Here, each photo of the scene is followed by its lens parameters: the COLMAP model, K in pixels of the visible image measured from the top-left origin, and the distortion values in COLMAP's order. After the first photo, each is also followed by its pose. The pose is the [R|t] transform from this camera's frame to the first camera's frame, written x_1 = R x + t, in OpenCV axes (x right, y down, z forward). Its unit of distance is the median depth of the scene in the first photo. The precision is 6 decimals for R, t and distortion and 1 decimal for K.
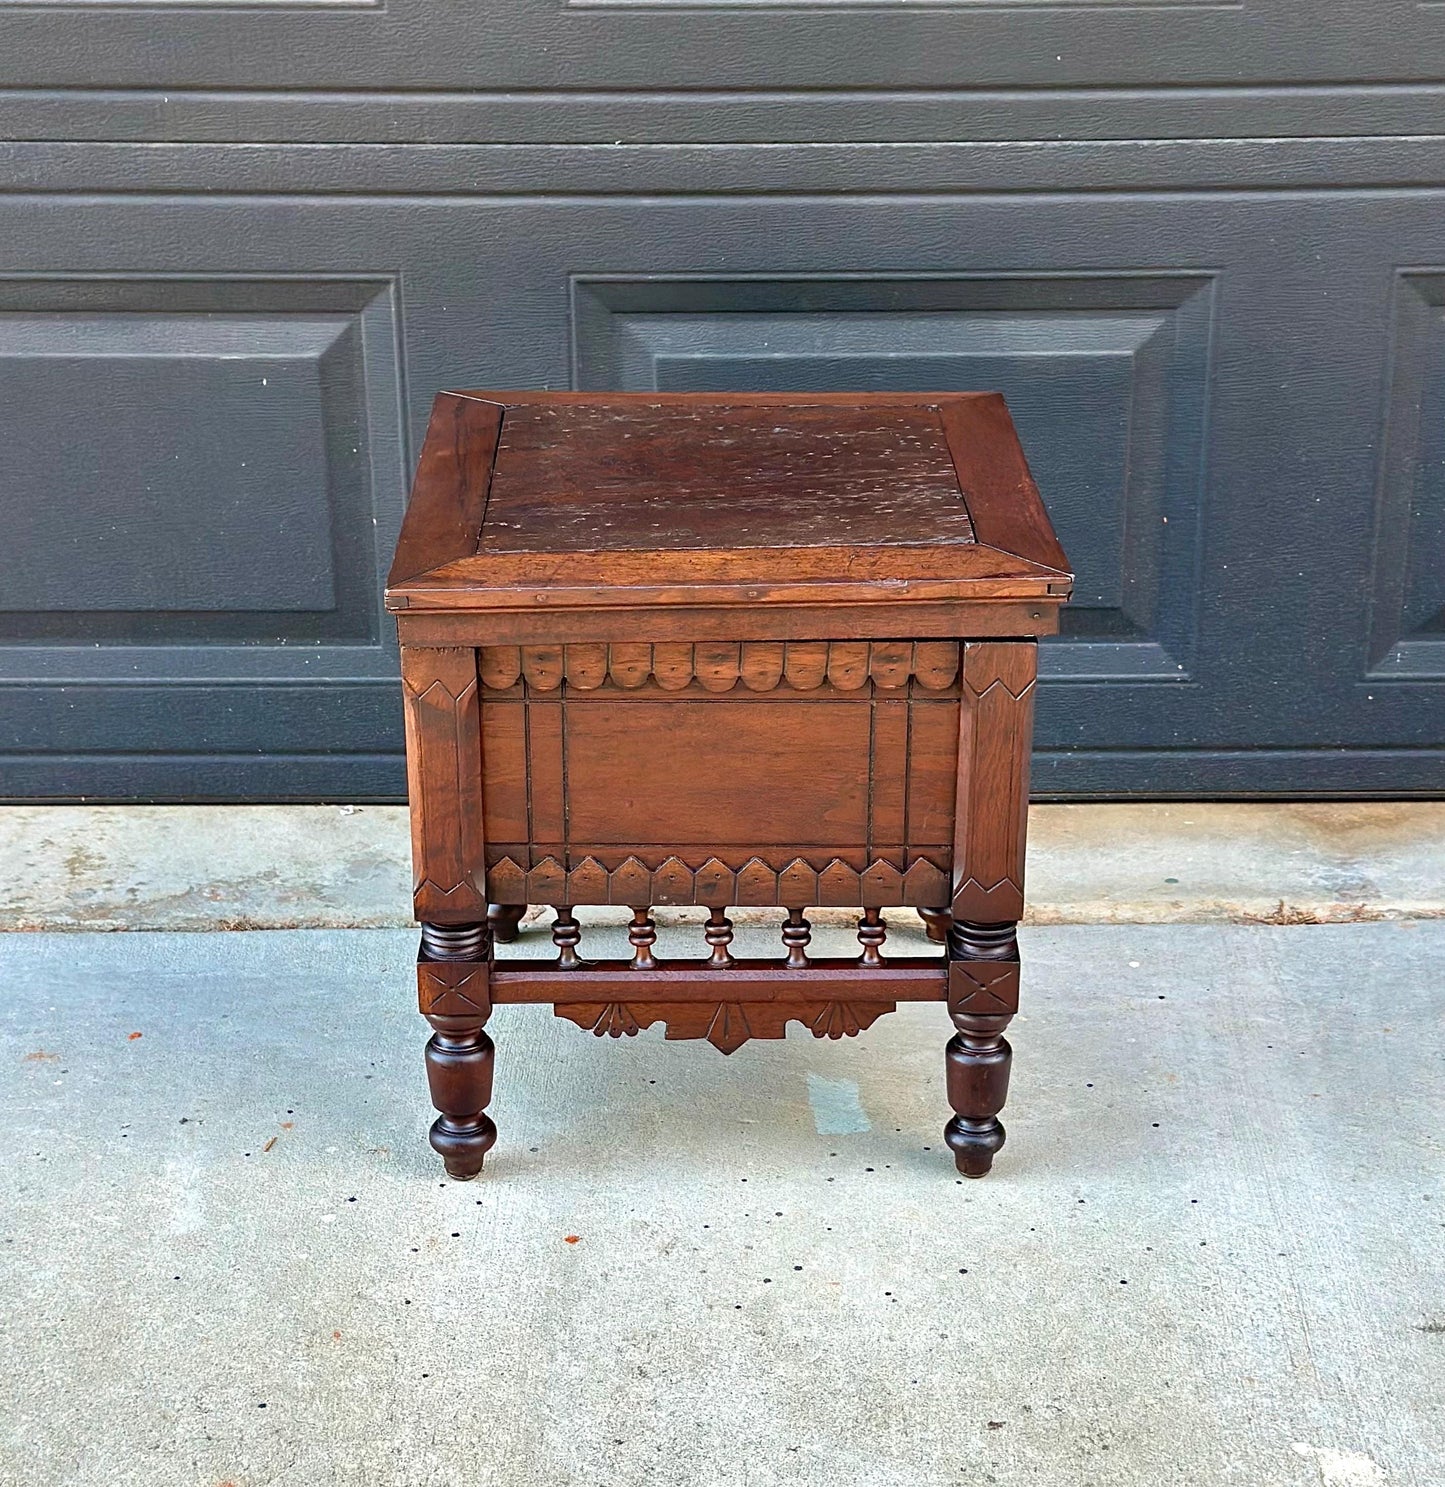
lens RADIAL K [[2889.6, 0, 747.3], [0, 2889.6, 791.5], [0, 0, 1]] dist [0.155158, -0.161949]
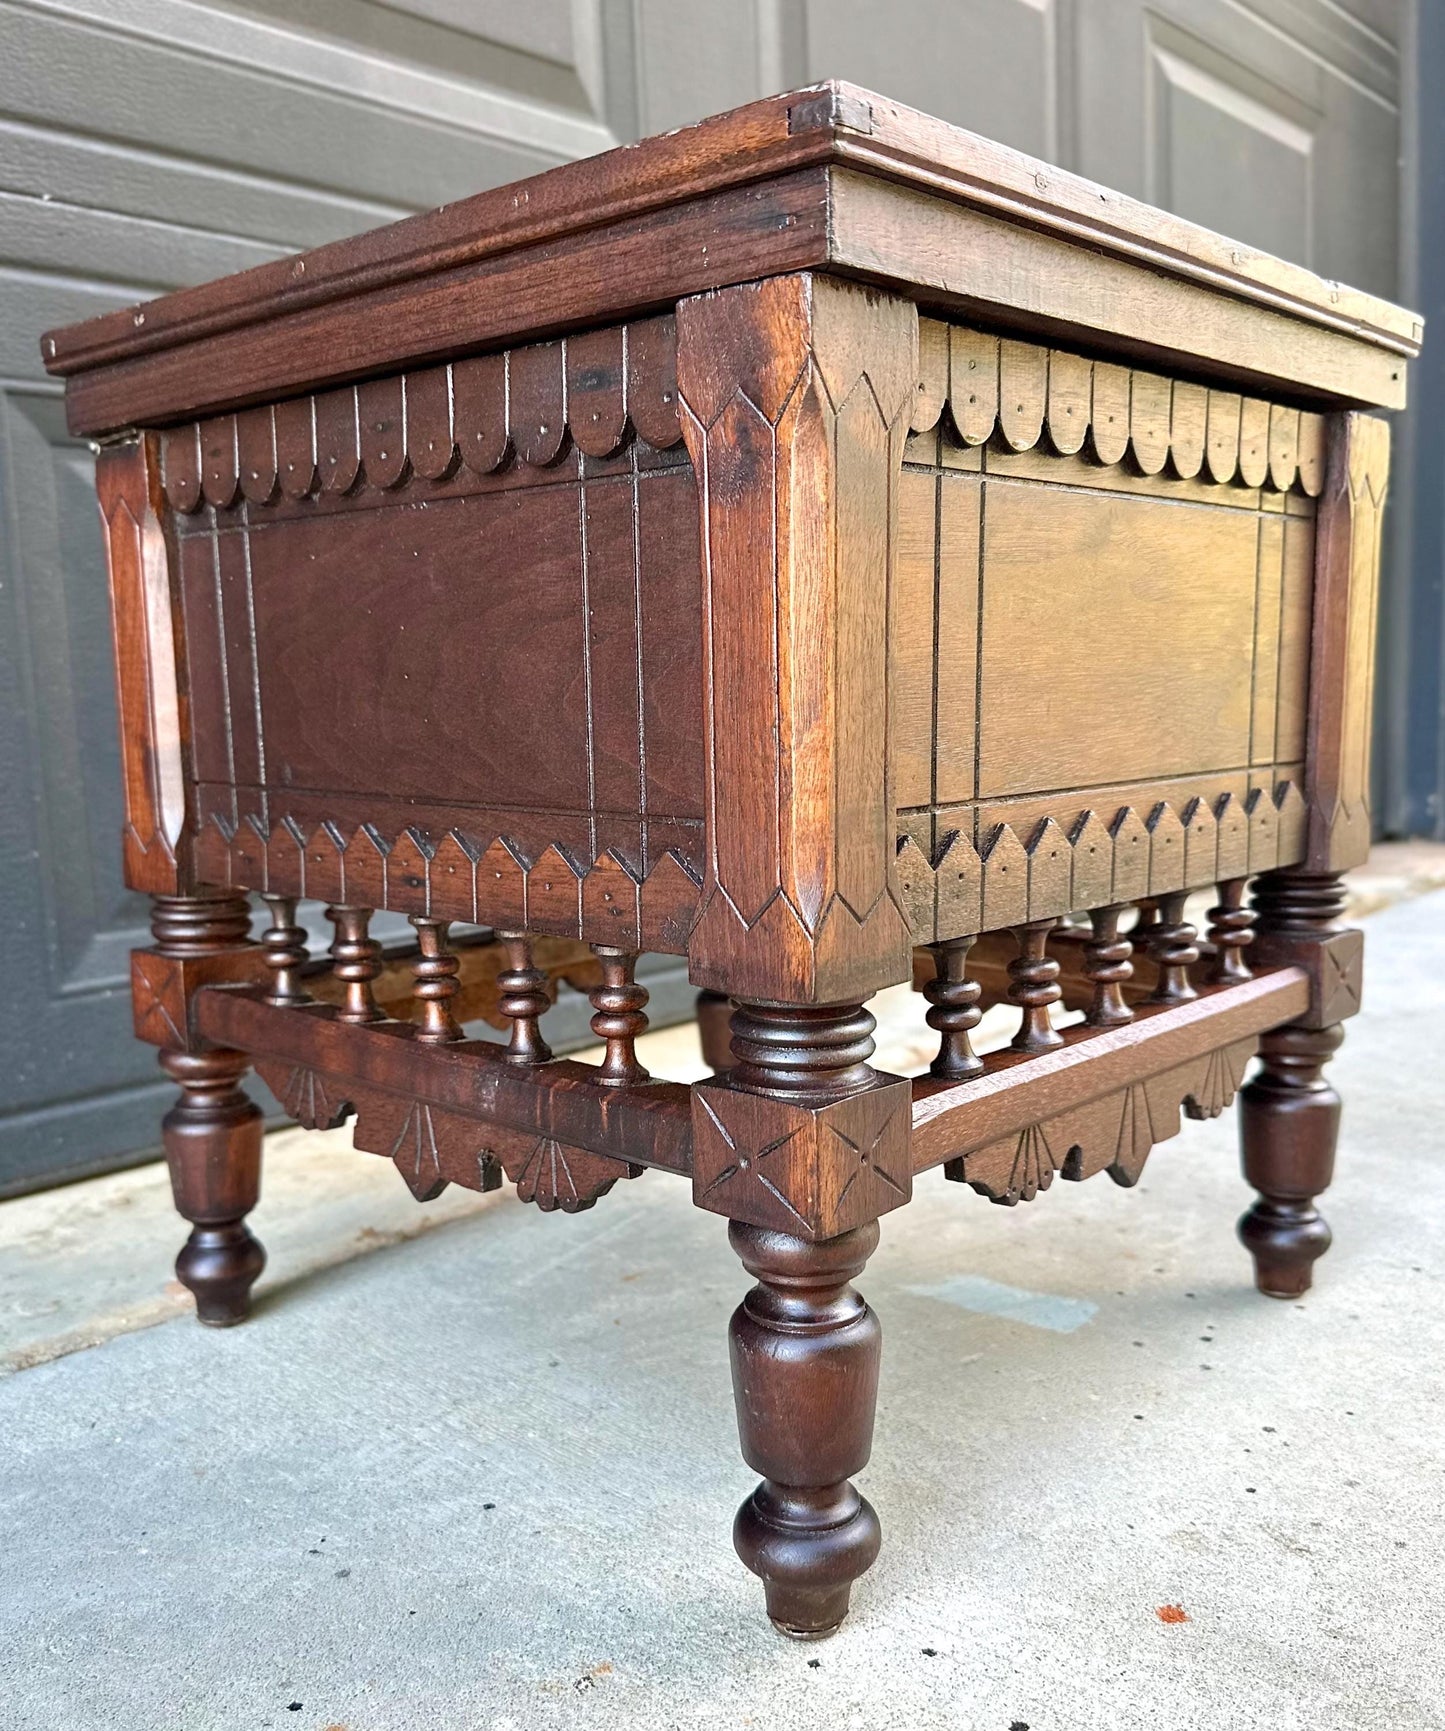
lens RADIAL K [[1566.4, 0, 709.0], [0, 1566.4, 911.6], [0, 0, 1]] dist [0.137877, -0.301324]
pose [[0.685016, -0.122211, 0.718205, -0.234813], [0.312171, 0.939979, -0.137797, 0.047522], [-0.658257, 0.318596, 0.682051, 0.685271]]
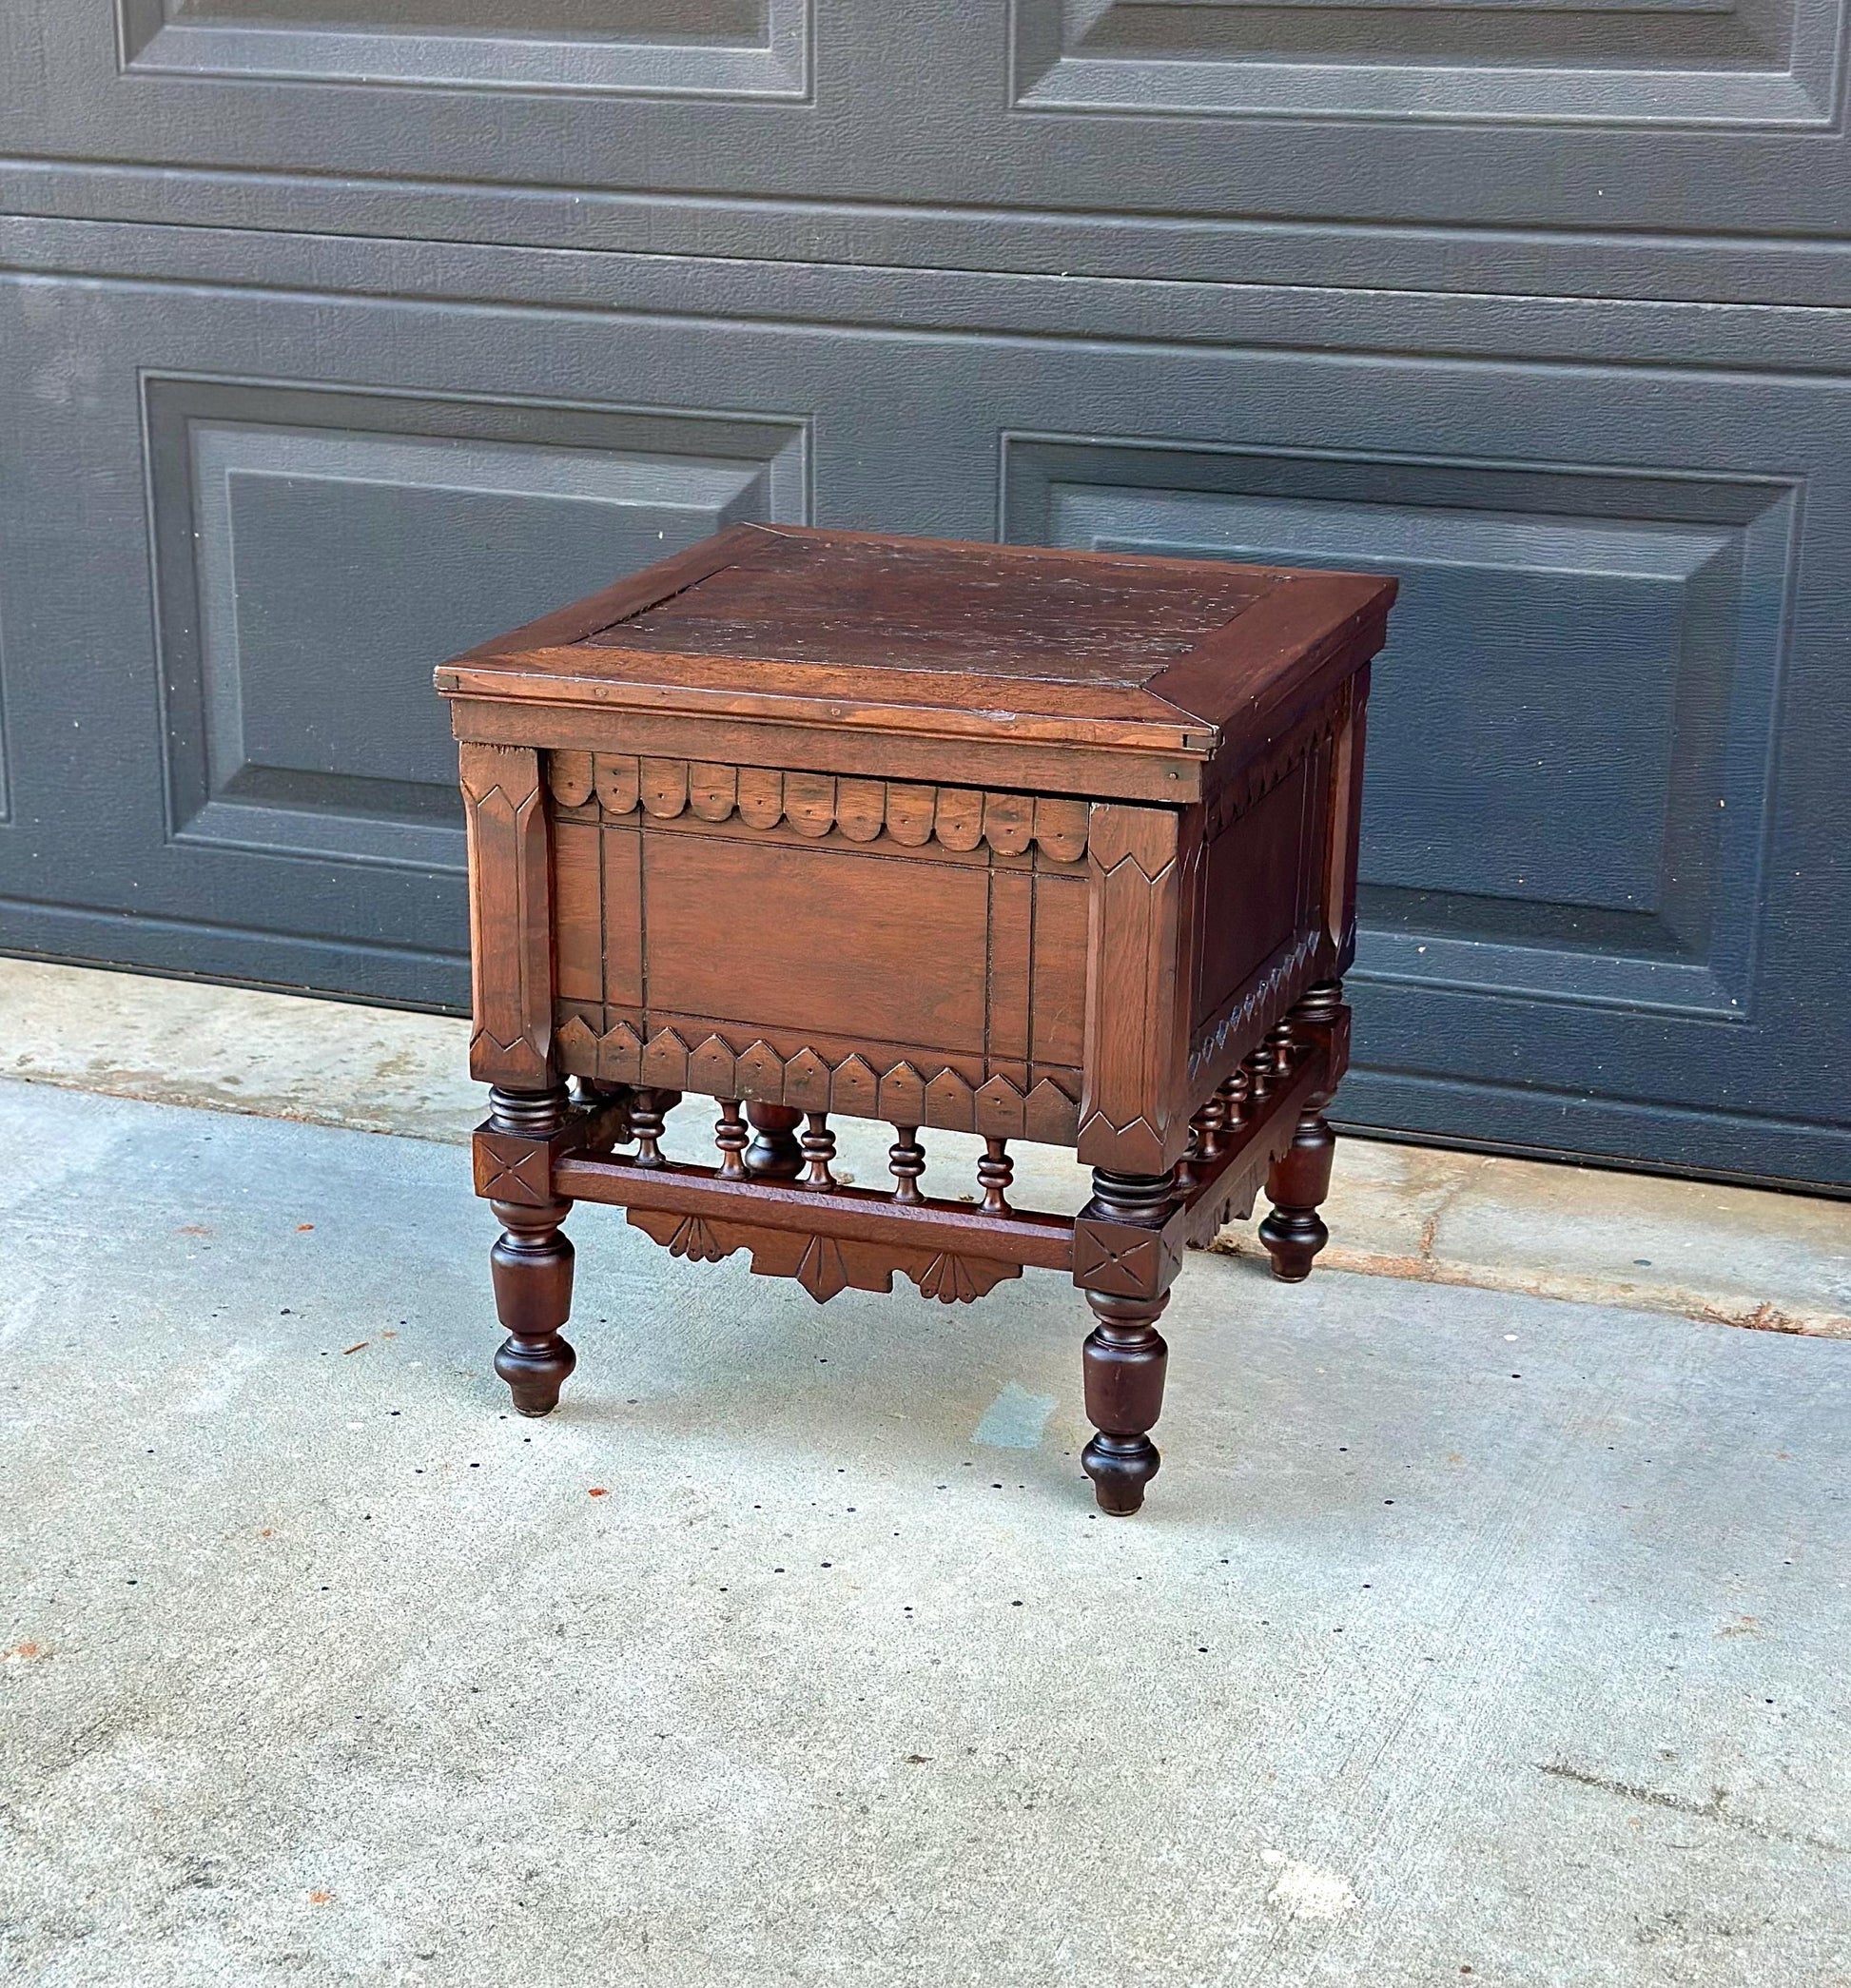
lens RADIAL K [[3571.1, 0, 927.5], [0, 3571.1, 1031.5], [0, 0, 1]] dist [0.164936, -0.220513]
pose [[0.935364, 0.120951, -0.332361, 0.286746], [-0.151910, 0.986004, -0.068698, 0.066643], [0.319401, 0.114746, 0.940647, 0.048061]]
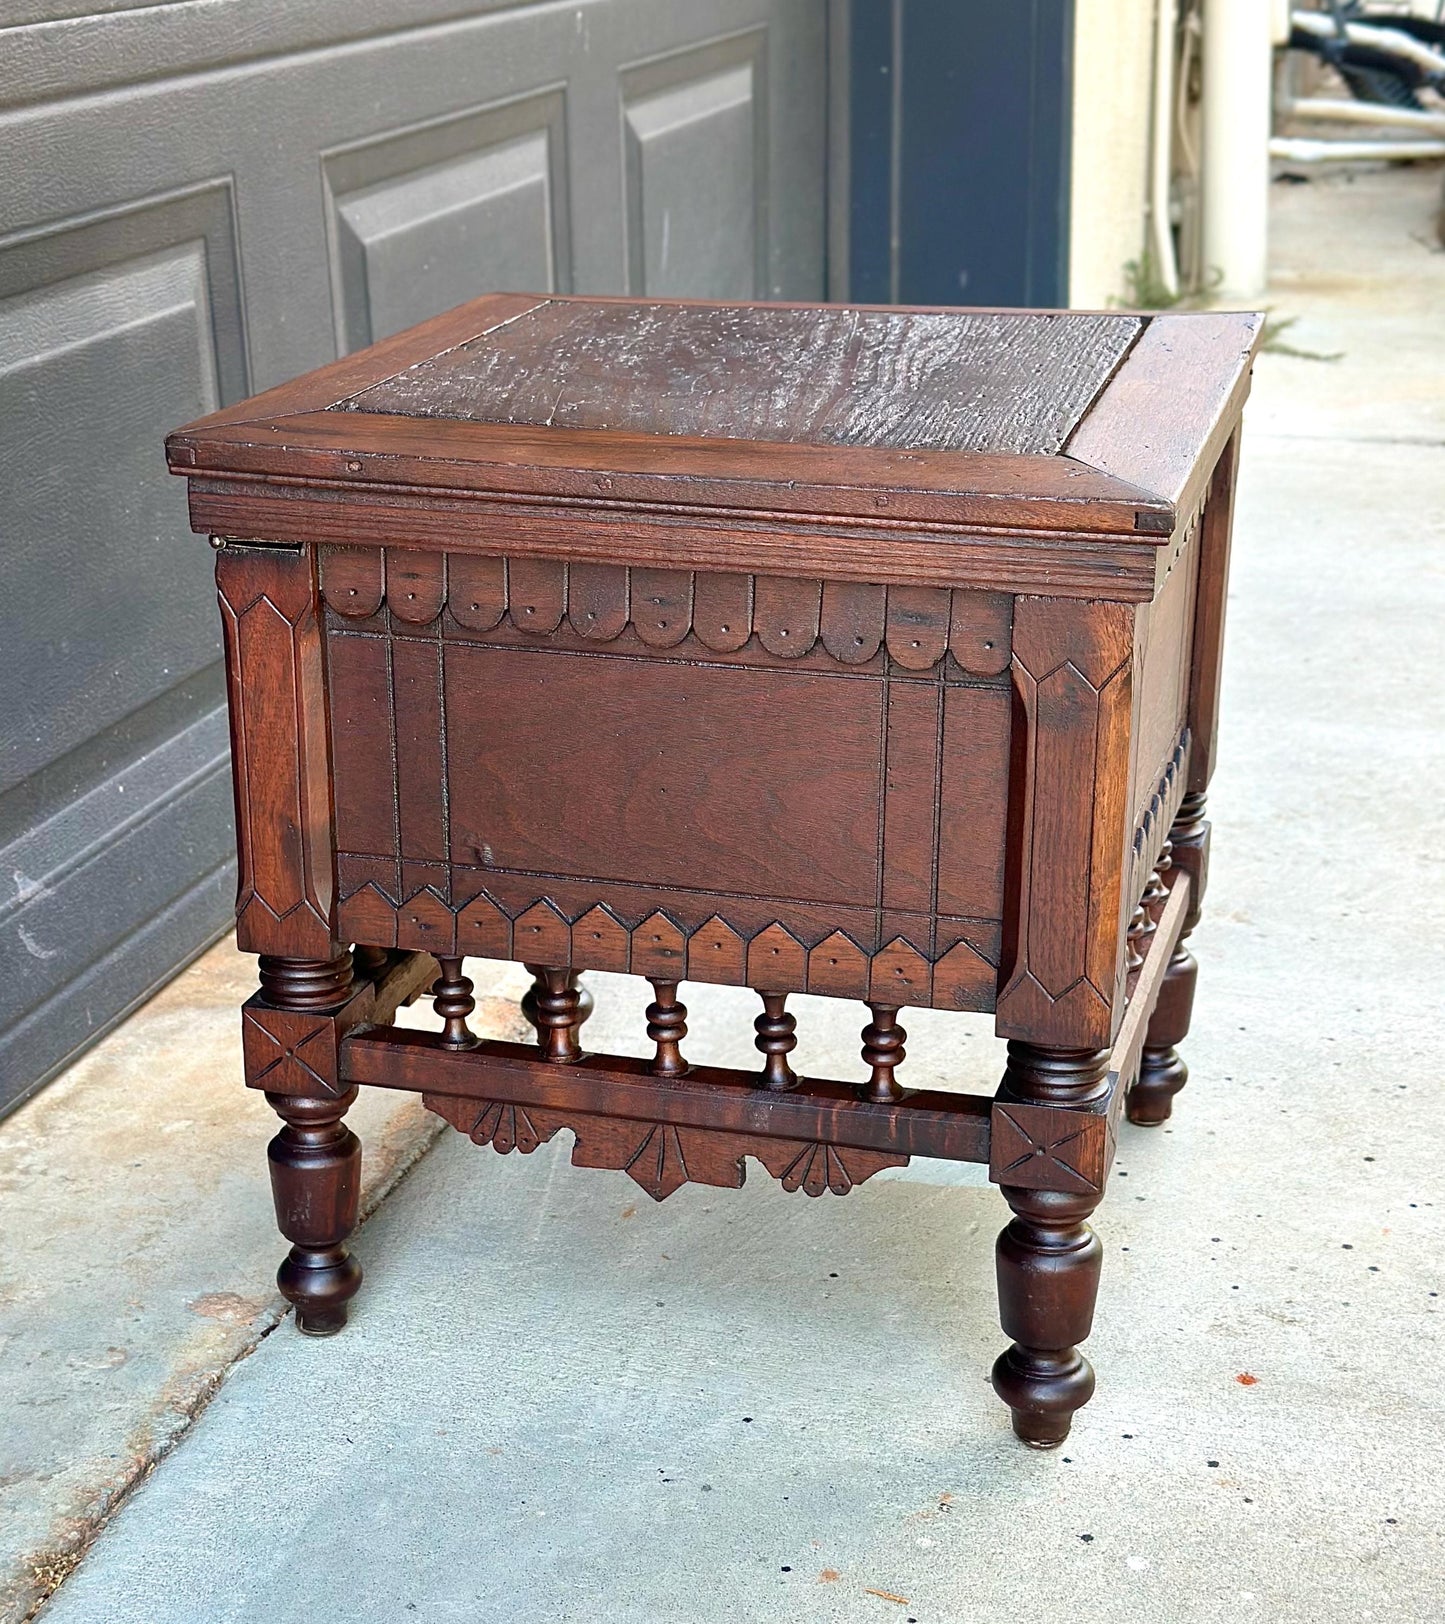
lens RADIAL K [[2833.9, 0, 699.4], [0, 2833.9, 932.8], [0, 0, 1]] dist [0.215796, -0.525049]
pose [[0.278599, -0.350286, 0.894250, -0.564533], [0.390481, 0.891995, 0.227751, -0.127979], [-0.877444, 0.285736, 0.385289, 0.669381]]
